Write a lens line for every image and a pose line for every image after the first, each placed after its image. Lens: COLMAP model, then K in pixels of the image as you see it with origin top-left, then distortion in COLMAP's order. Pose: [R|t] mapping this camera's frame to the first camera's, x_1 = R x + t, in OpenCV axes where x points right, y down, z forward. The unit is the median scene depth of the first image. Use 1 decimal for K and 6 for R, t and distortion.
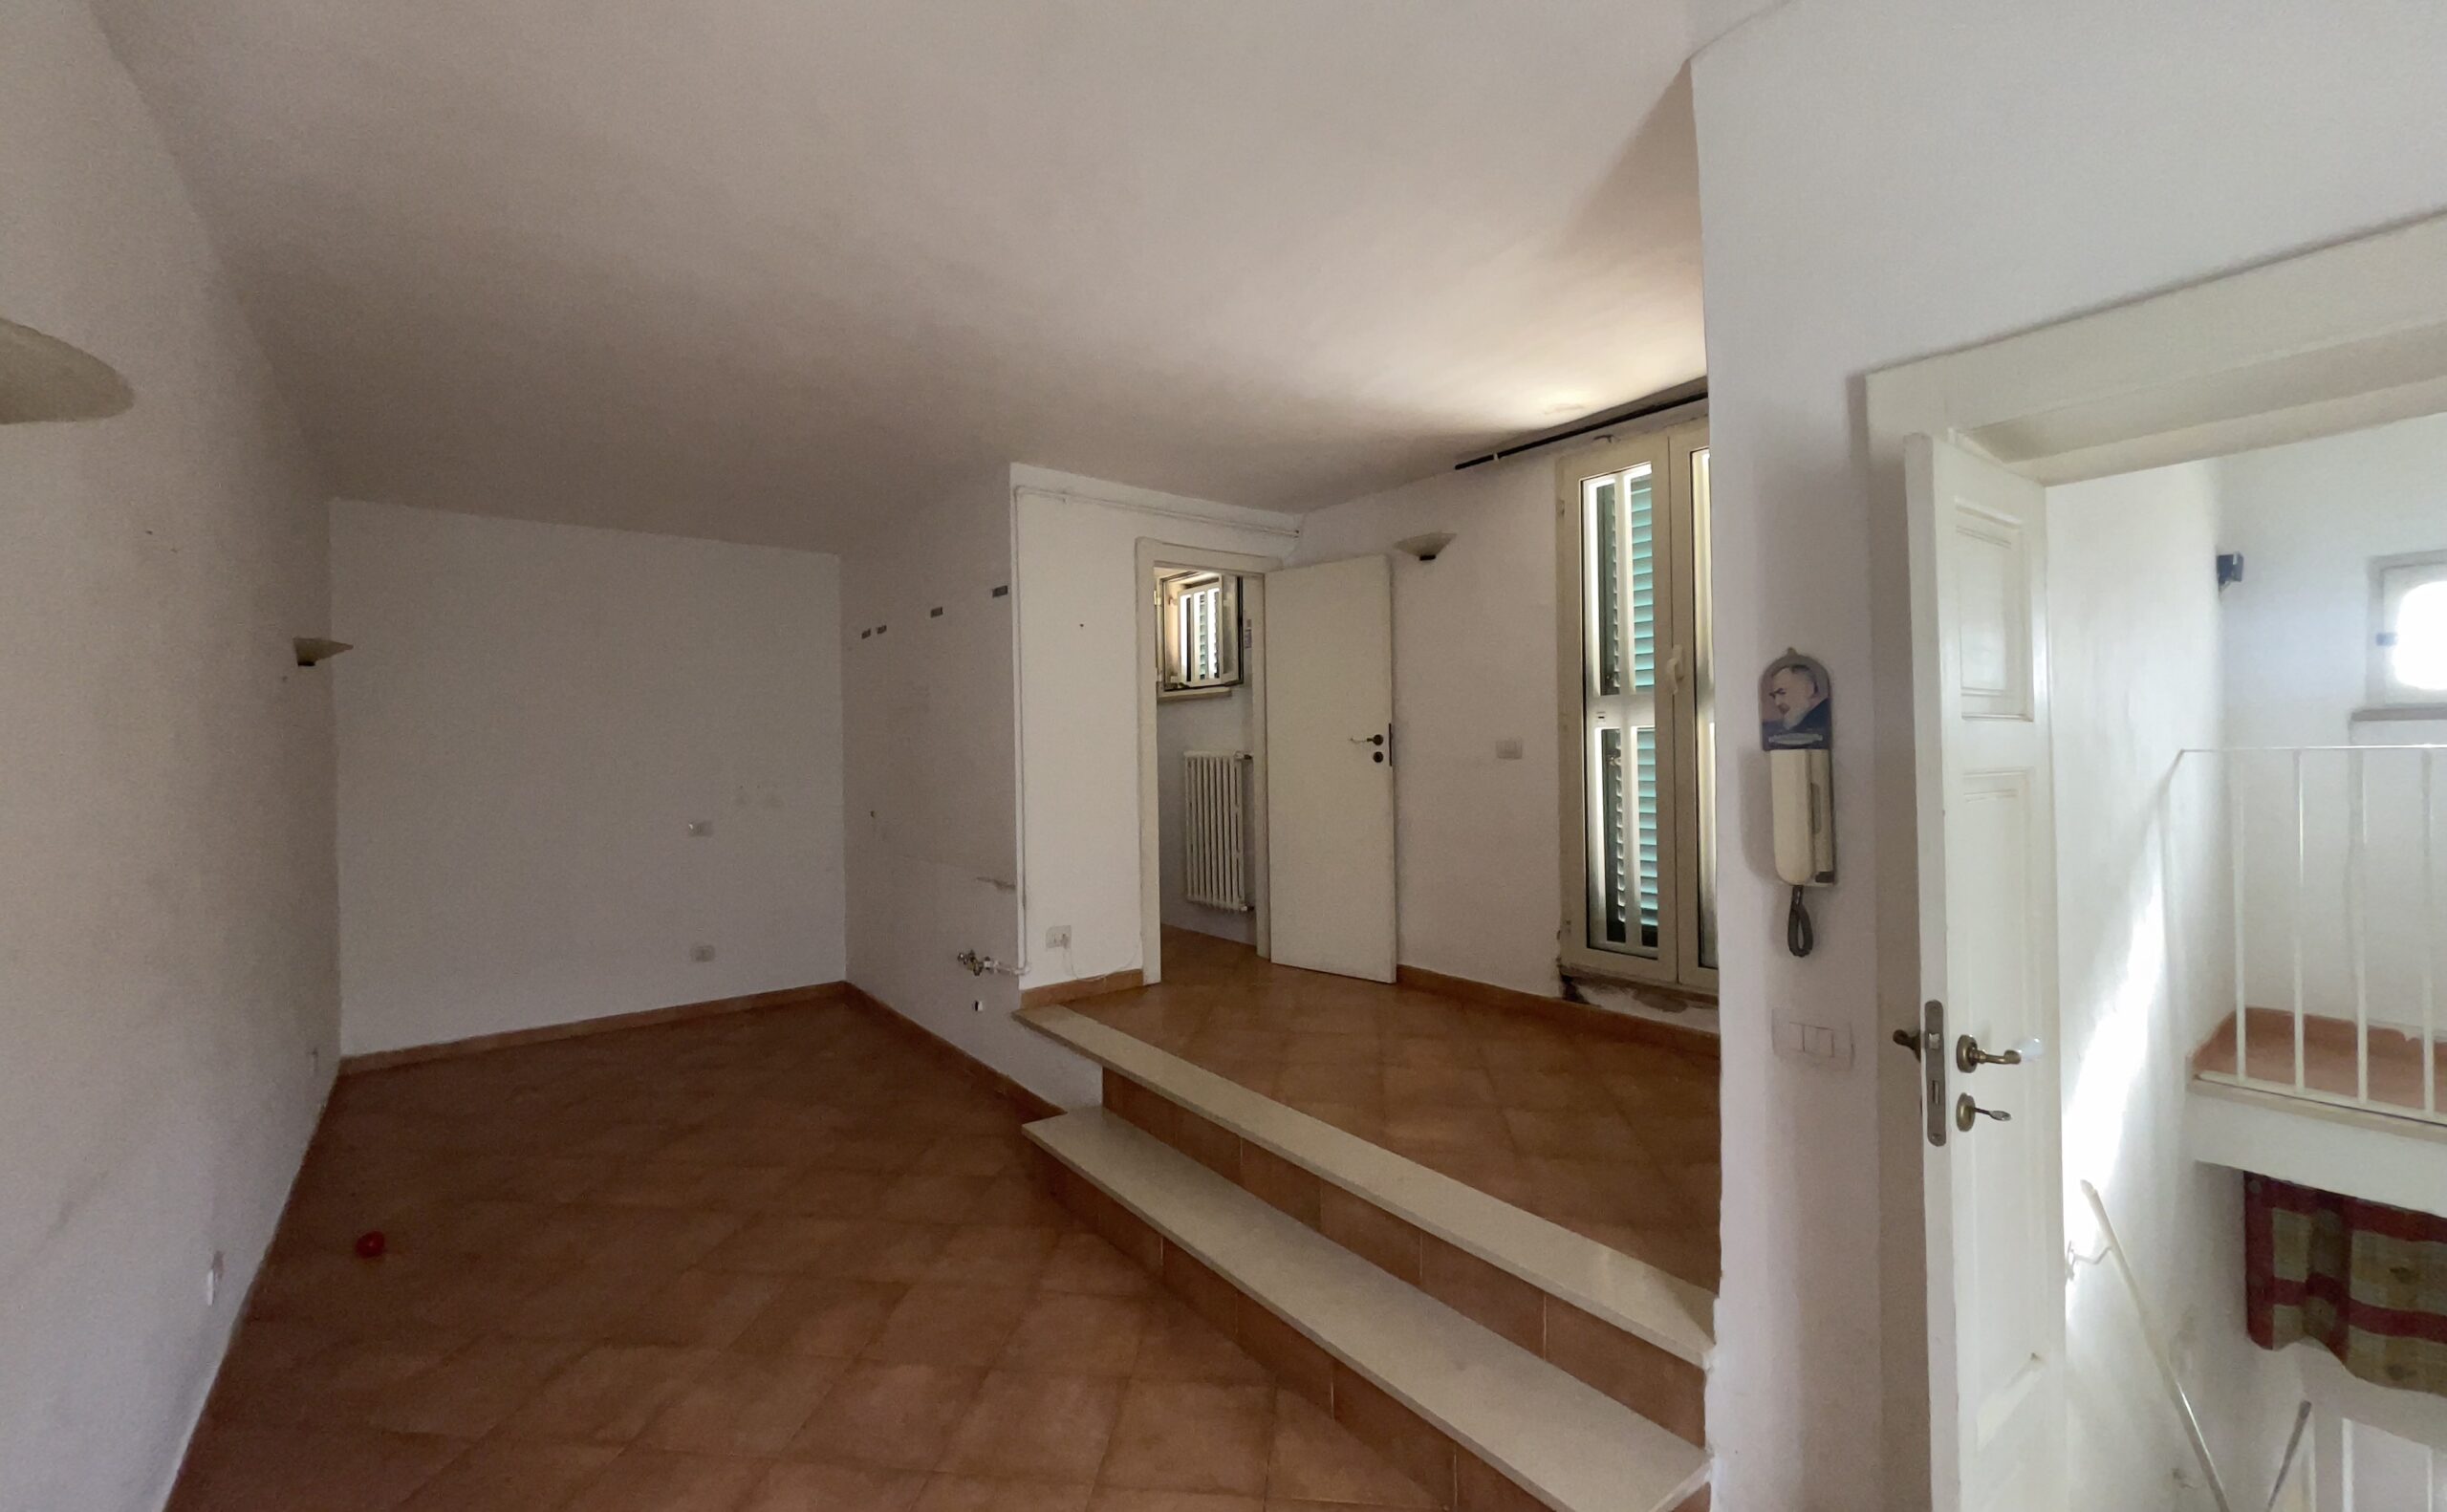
lens RADIAL K [[952.7, 0, 1223.5], [0, 952.7, 756.0], [0, 0, 1]] dist [-0.012993, 0.004311]
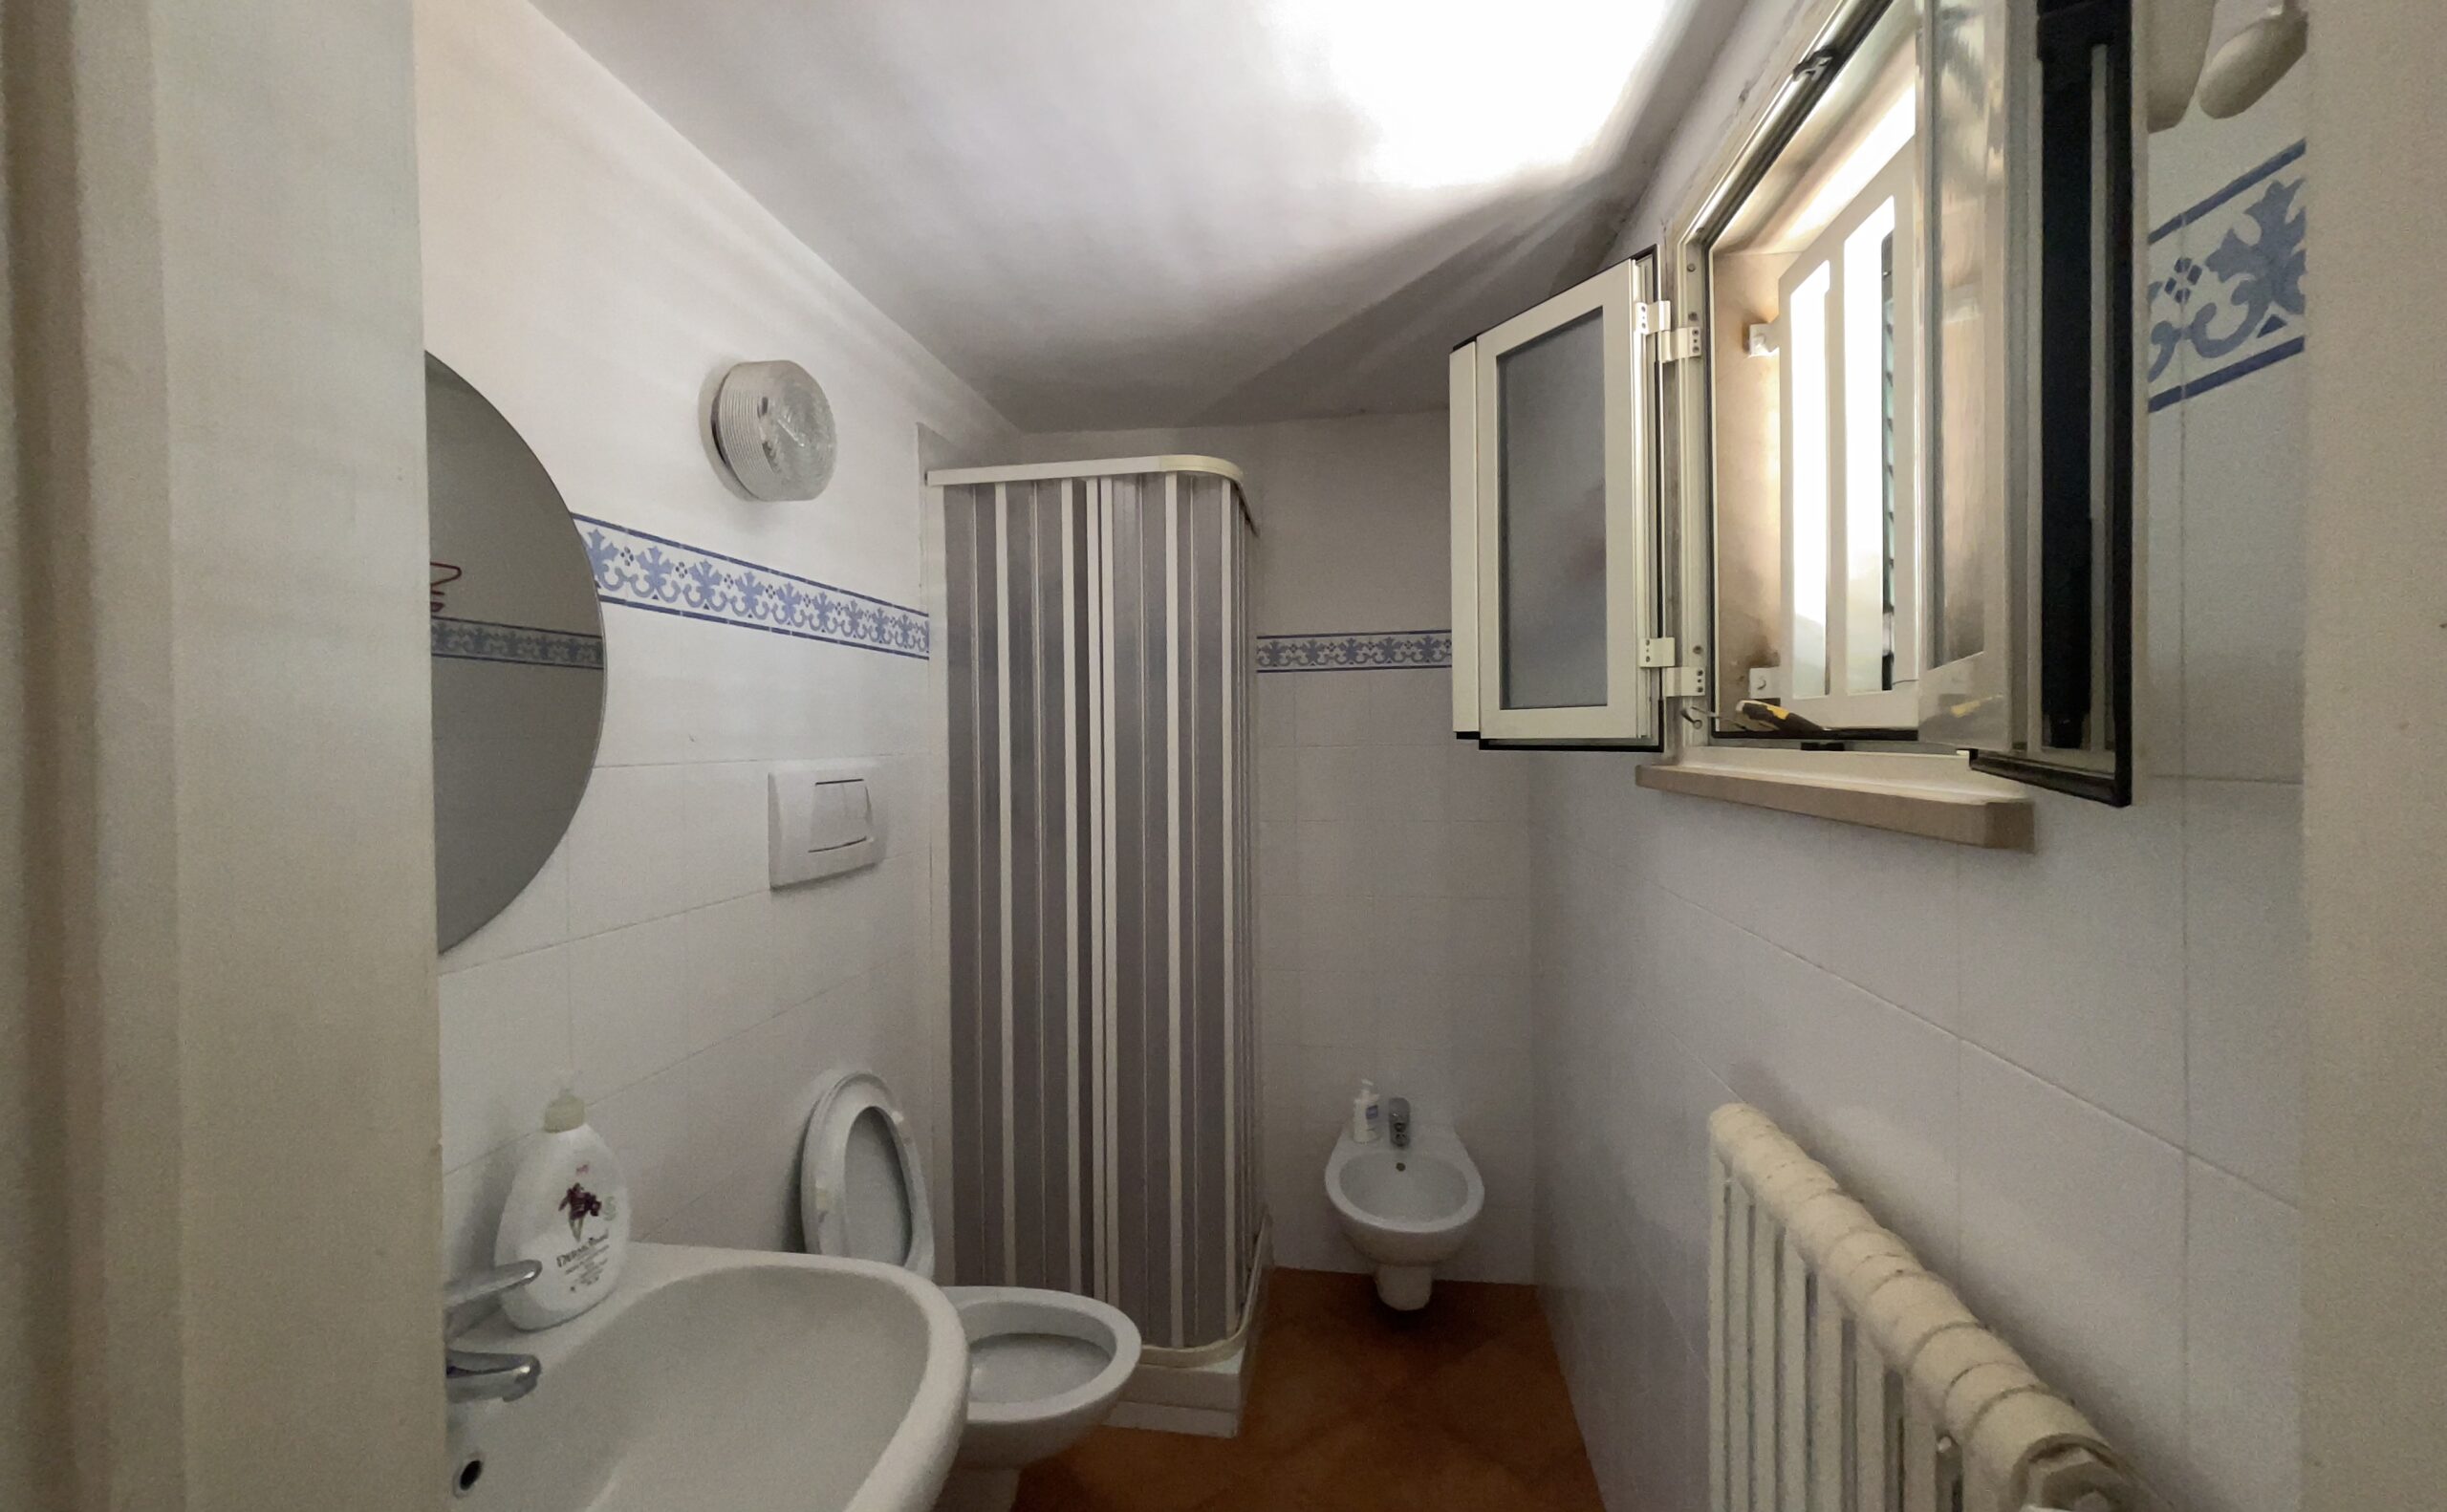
lens RADIAL K [[952.7, 0, 1223.5], [0, 952.7, 756.0], [0, 0, 1]] dist [-0.012993, 0.004311]
pose [[0.702438, 0.018439, -0.711506, 0.028596], [0.004164, 0.999541, 0.030014, -0.105187], [0.711733, -0.024046, 0.702039, 1.134552]]
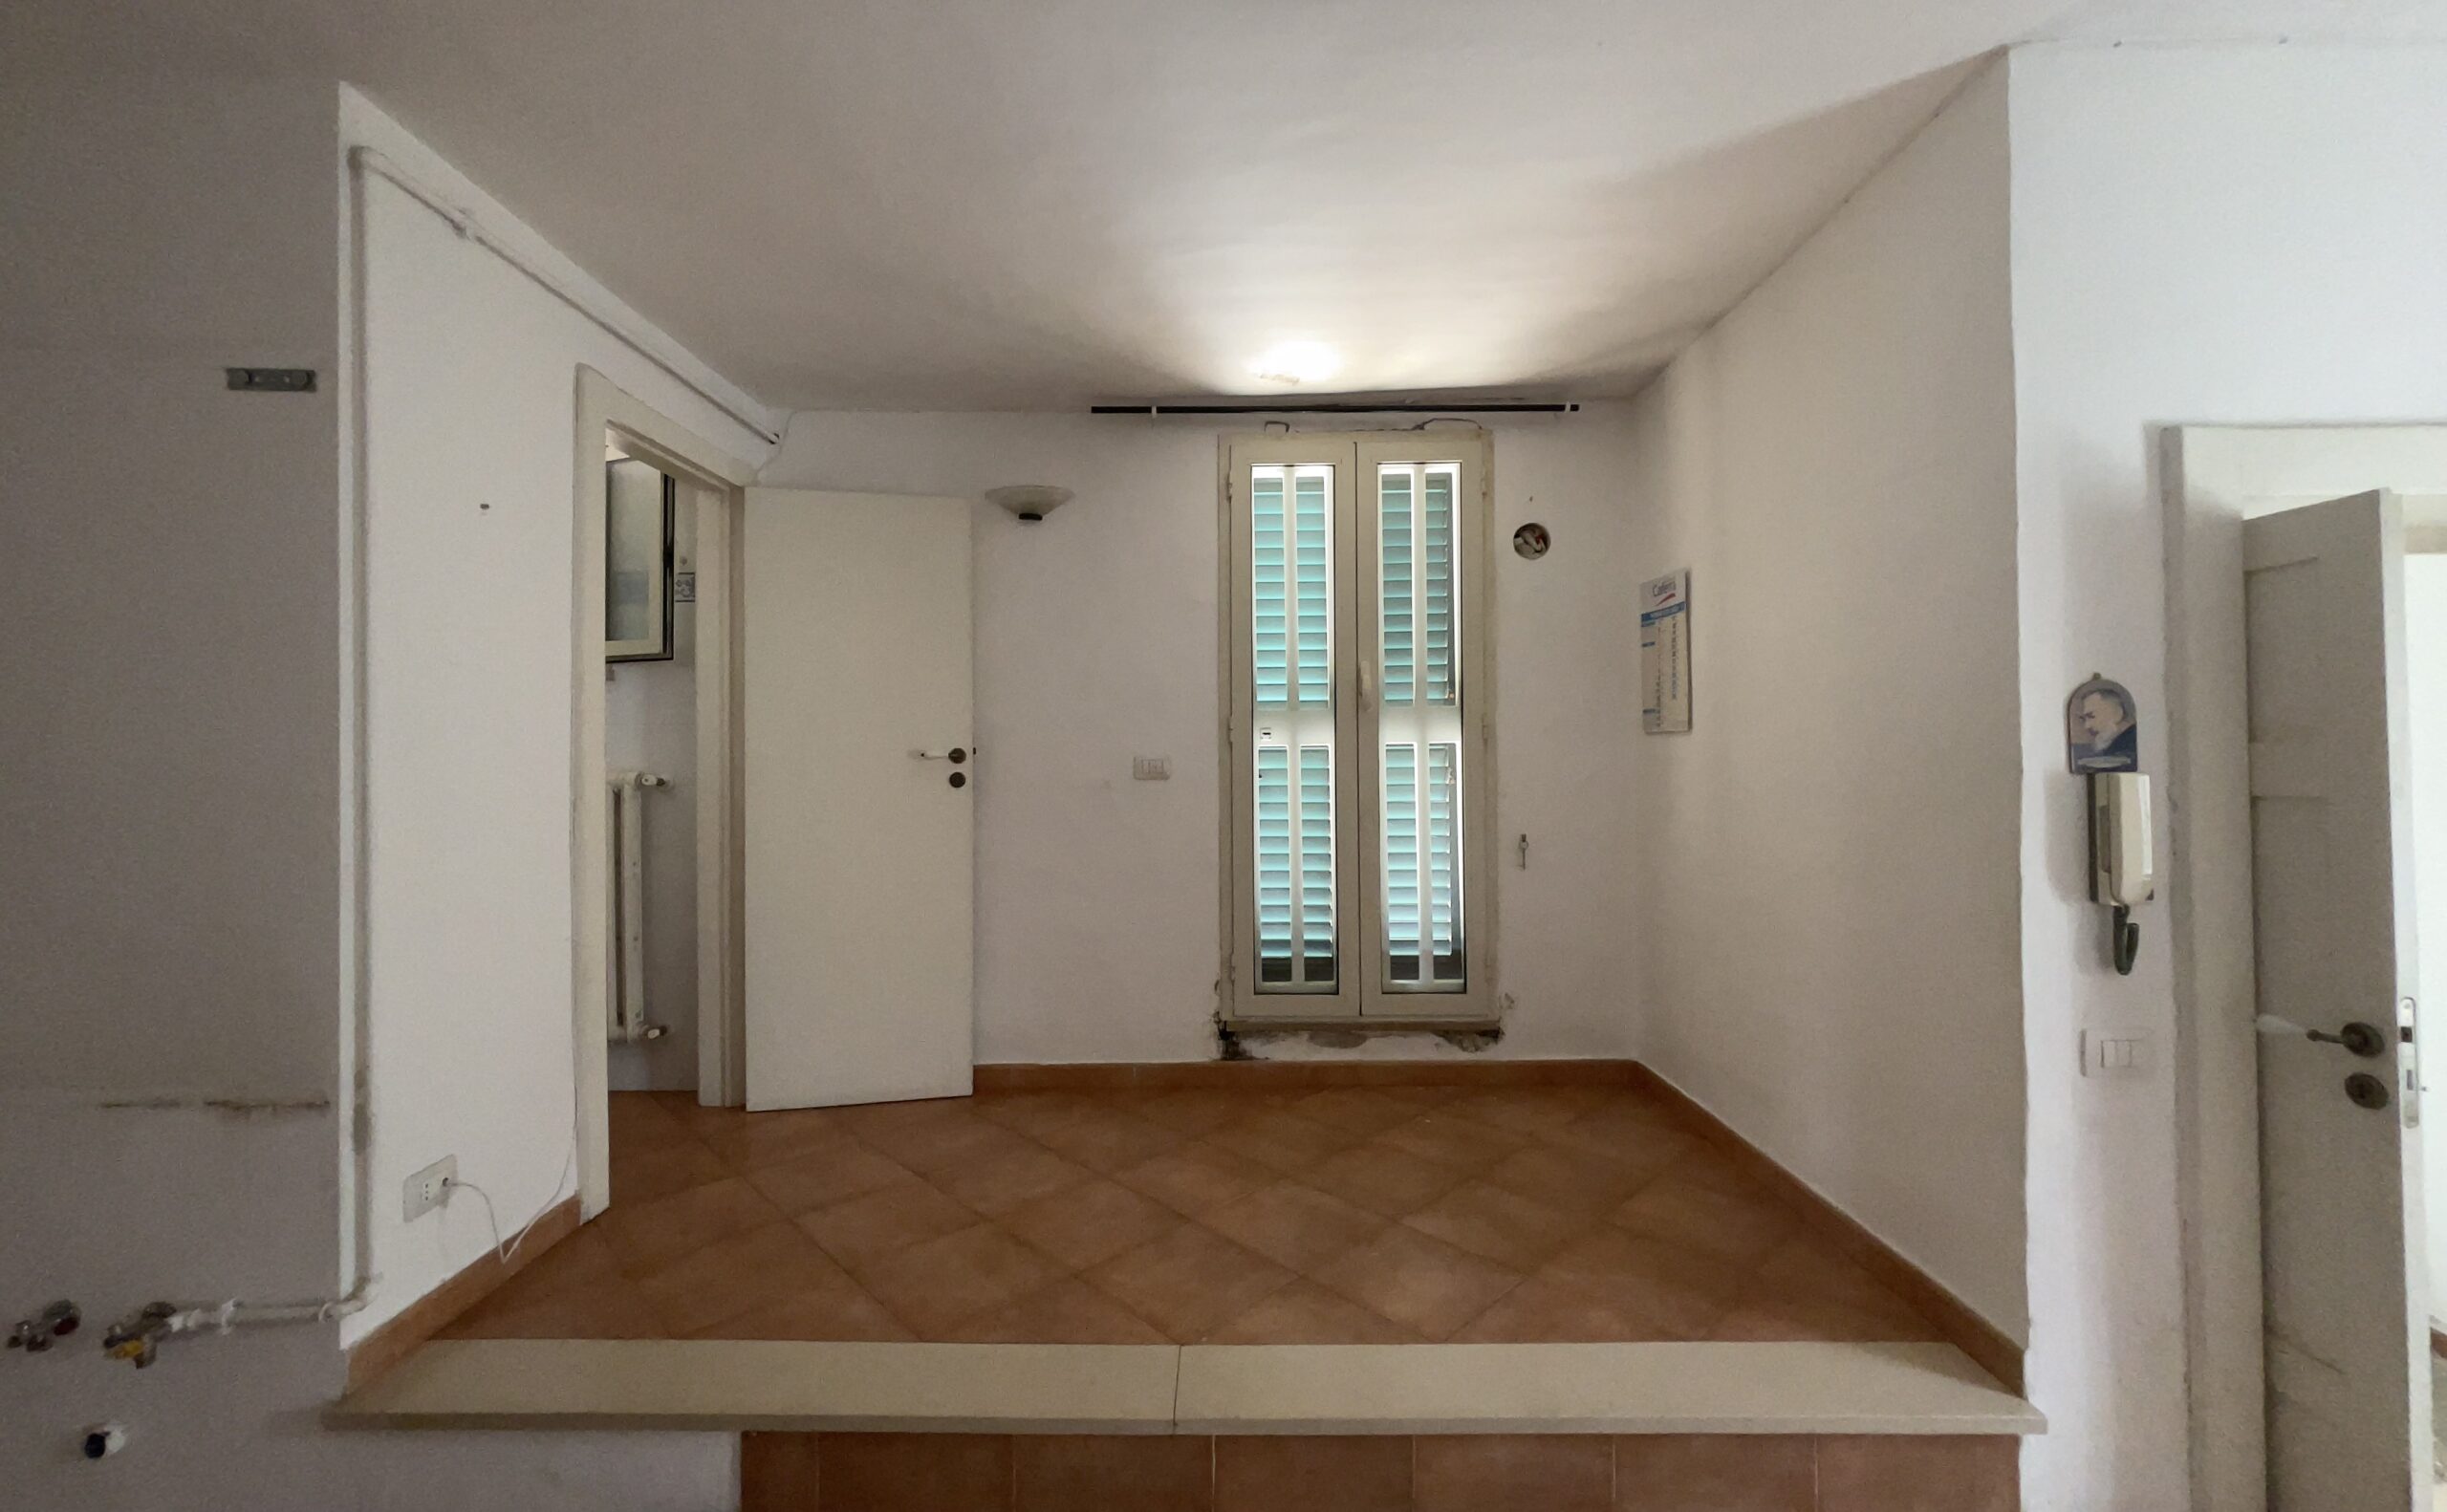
lens RADIAL K [[952.7, 0, 1223.5], [0, 952.7, 756.0], [0, 0, 1]] dist [-0.012993, 0.004311]
pose [[0.610816, 0.011173, 0.791694, -0.326289], [0.003901, 0.999846, -0.017121, -0.004509], [-0.791763, 0.013546, 0.610678, 0.468441]]
